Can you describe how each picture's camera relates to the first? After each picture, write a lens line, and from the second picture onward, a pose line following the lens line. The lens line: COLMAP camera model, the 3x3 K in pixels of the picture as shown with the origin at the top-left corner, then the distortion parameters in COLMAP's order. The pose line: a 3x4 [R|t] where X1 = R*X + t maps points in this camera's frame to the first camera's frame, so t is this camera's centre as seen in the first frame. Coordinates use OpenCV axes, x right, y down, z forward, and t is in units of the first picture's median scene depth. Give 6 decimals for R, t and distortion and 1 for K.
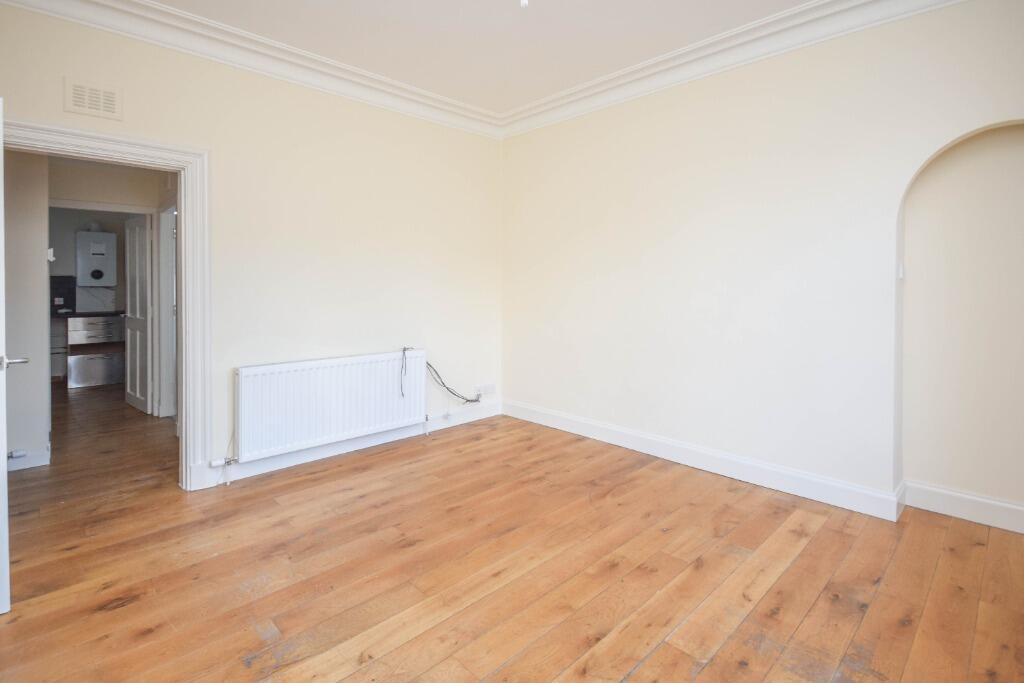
lens RADIAL K [[527.2, 0, 444.8], [0, 527.2, 290.2], [0, 0, 1]] dist [-0.002353, 0.000361]
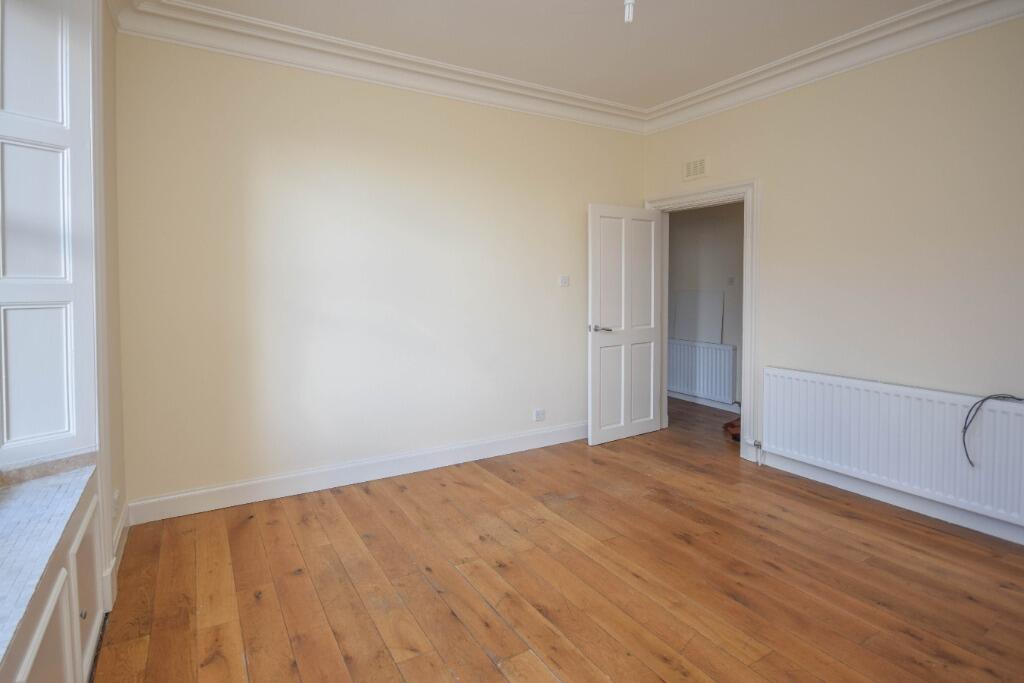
lens RADIAL K [[544.0, 0, 495.8], [0, 544.0, 295.9], [0, 0, 1]] dist [-0.000478, 0.000518]
pose [[-0.221265, 0.024440, -0.974907, 0.943068], [-0.008976, 0.999593, 0.027096, -0.031845], [0.975172, 0.014746, -0.220955, 0.755811]]
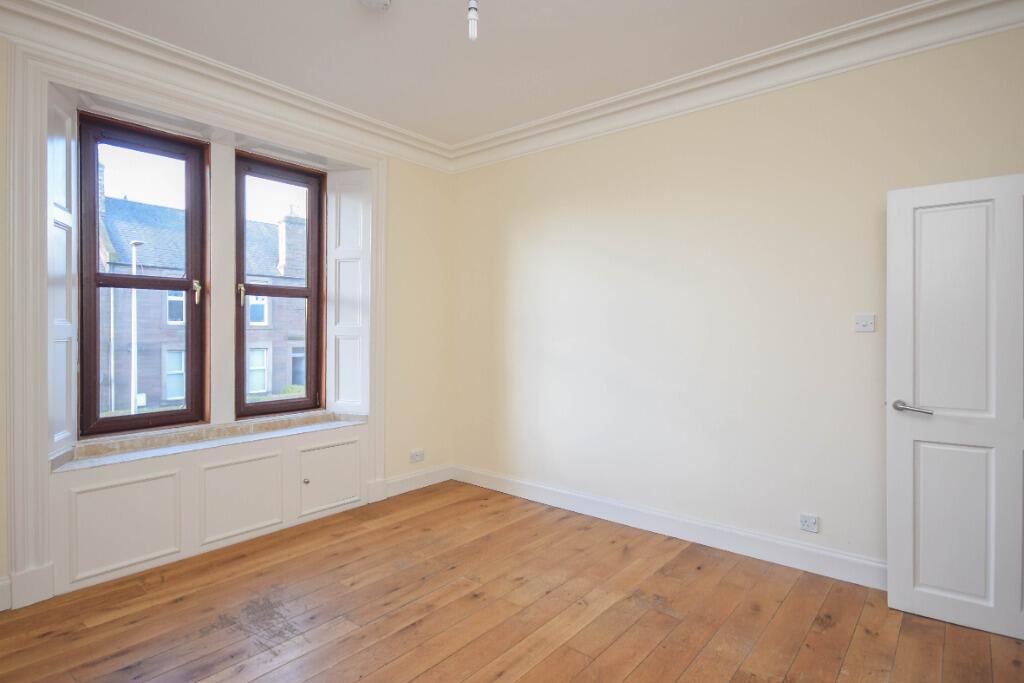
lens RADIAL K [[526.2, 0, 455.7], [0, 526.2, 327.9], [0, 0, 1]] dist [0.000007, -0.002741]
pose [[-0.997236, -0.000426, -0.074296, 0.181526], [-0.001011, 0.999969, 0.007829, -0.032777], [0.074290, 0.007882, -0.997206, 1.472477]]
